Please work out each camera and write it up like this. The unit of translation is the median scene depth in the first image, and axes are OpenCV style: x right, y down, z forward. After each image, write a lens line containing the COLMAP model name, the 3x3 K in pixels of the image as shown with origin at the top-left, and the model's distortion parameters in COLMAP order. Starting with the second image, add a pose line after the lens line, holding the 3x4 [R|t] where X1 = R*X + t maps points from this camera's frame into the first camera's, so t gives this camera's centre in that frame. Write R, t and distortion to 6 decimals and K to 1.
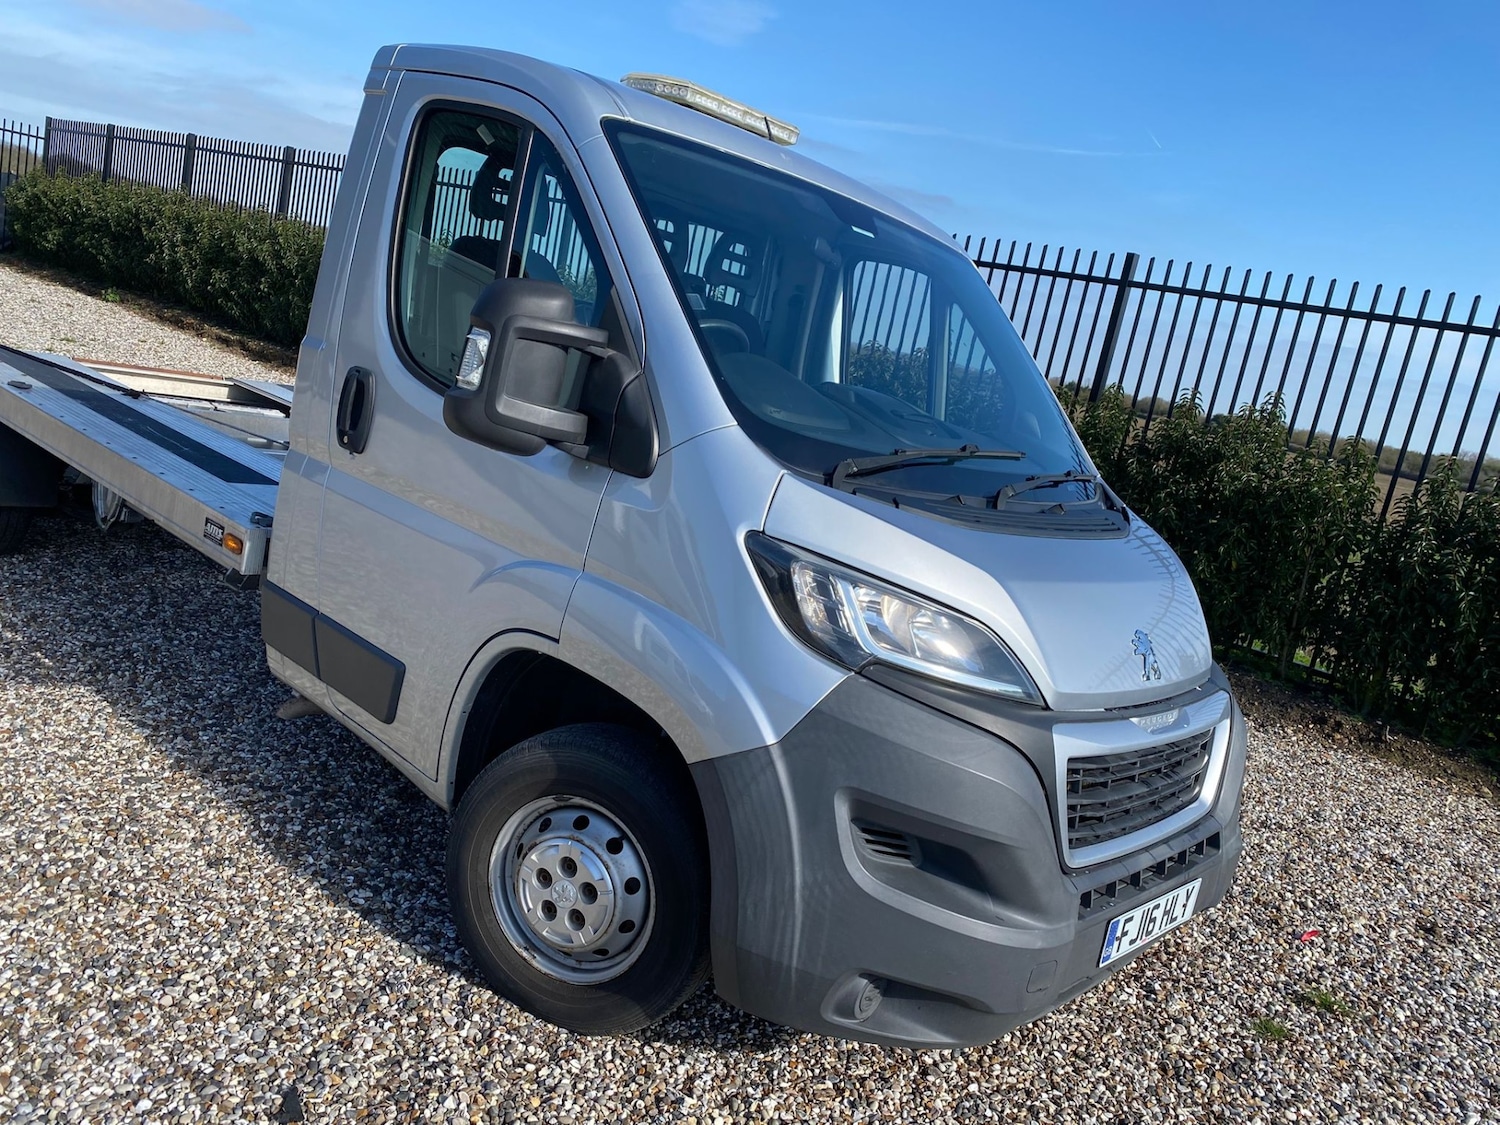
lens RADIAL K [[1168.3, 0, 745.5], [0, 1168.3, 547.1], [0, 0, 1]] dist [0.011164, -0.003911]
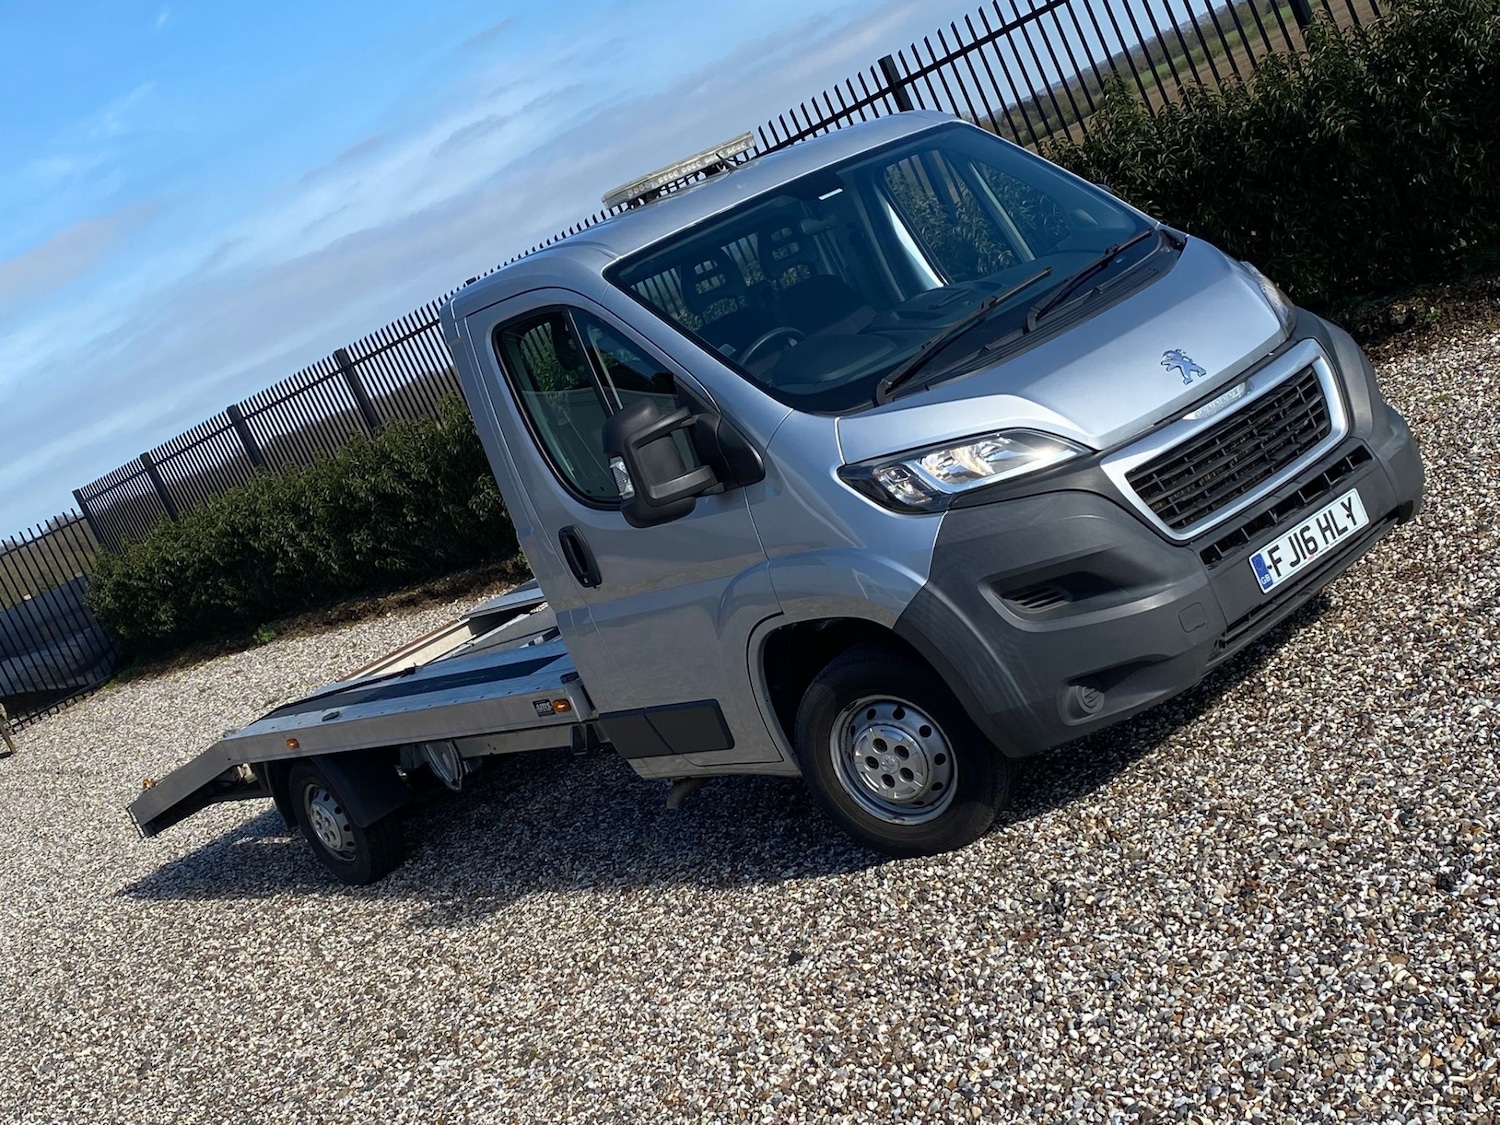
lens RADIAL K [[1899.1, 0, 722.9], [0, 1899.1, 559.9], [0, 0, 1]] dist [0.190821, -0.547352]
pose [[0.794931, -0.553297, -0.248892, 0.337944], [0.550392, 0.830272, -0.087844, 0.169223], [0.255252, -0.067158, 0.964539, -1.059543]]
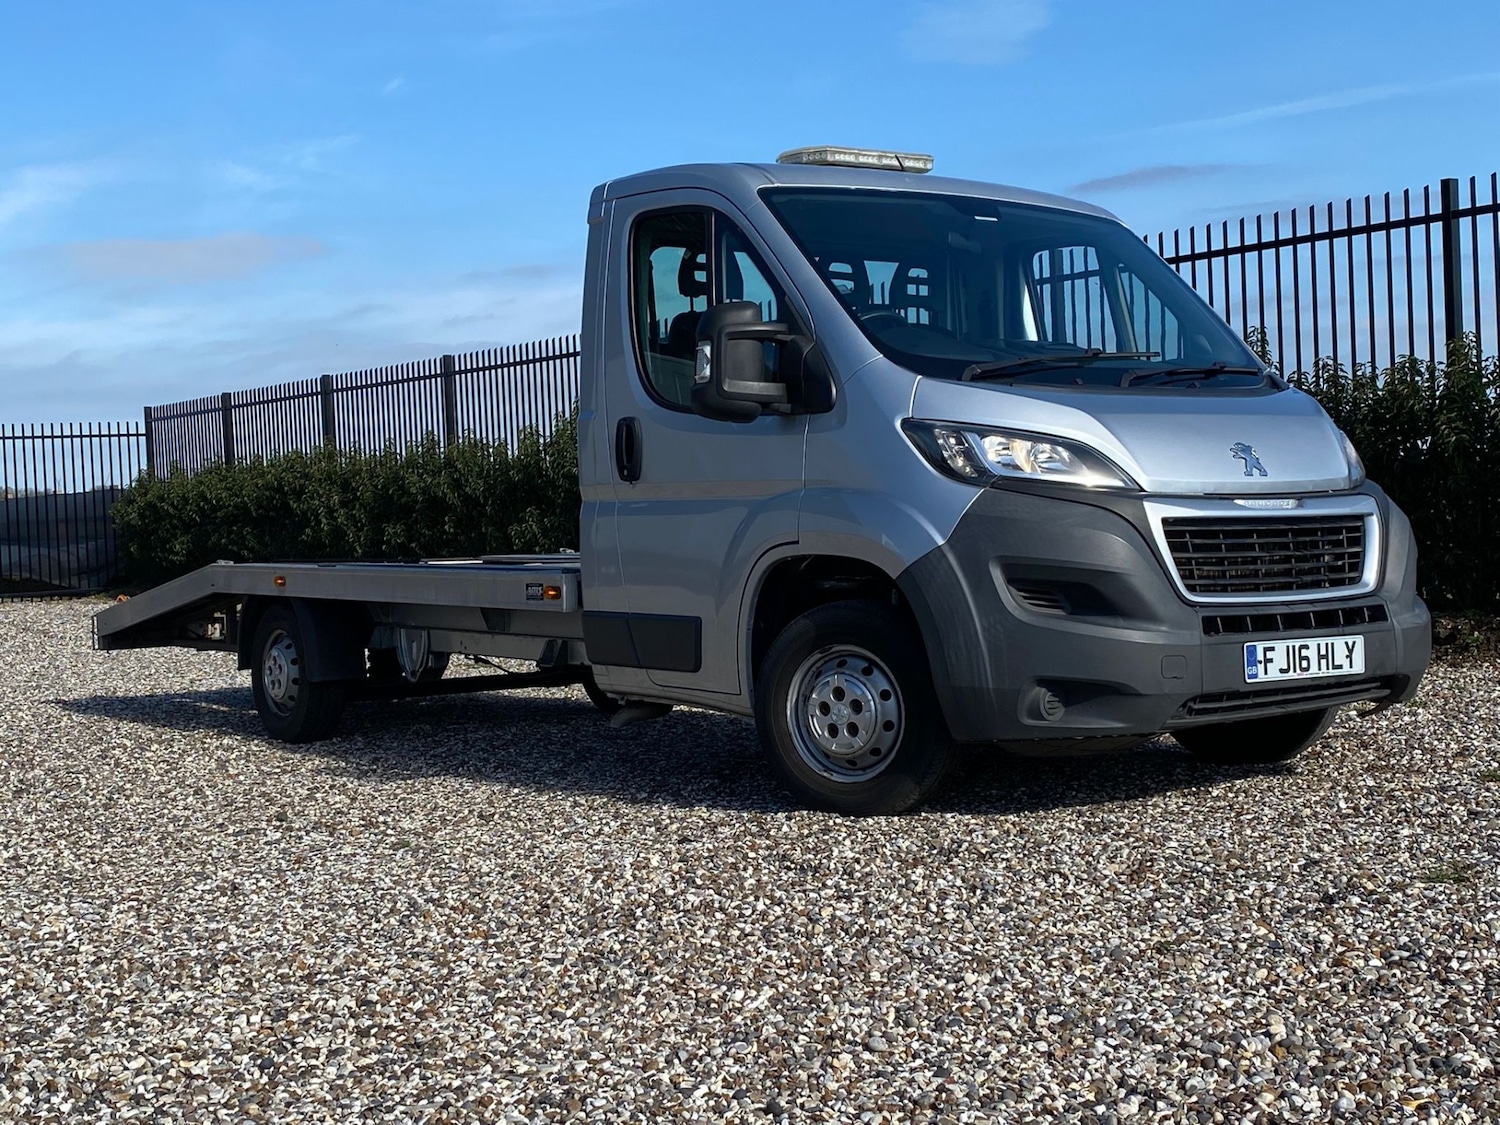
lens RADIAL K [[1899.1, 0, 722.9], [0, 1899.1, 559.9], [0, 0, 1]] dist [0.190821, -0.547352]
pose [[0.948531, -0.234242, -0.213121, 0.213603], [0.194618, 0.962059, -0.191221, 0.473369], [0.249827, 0.139902, 0.958130, -1.102536]]
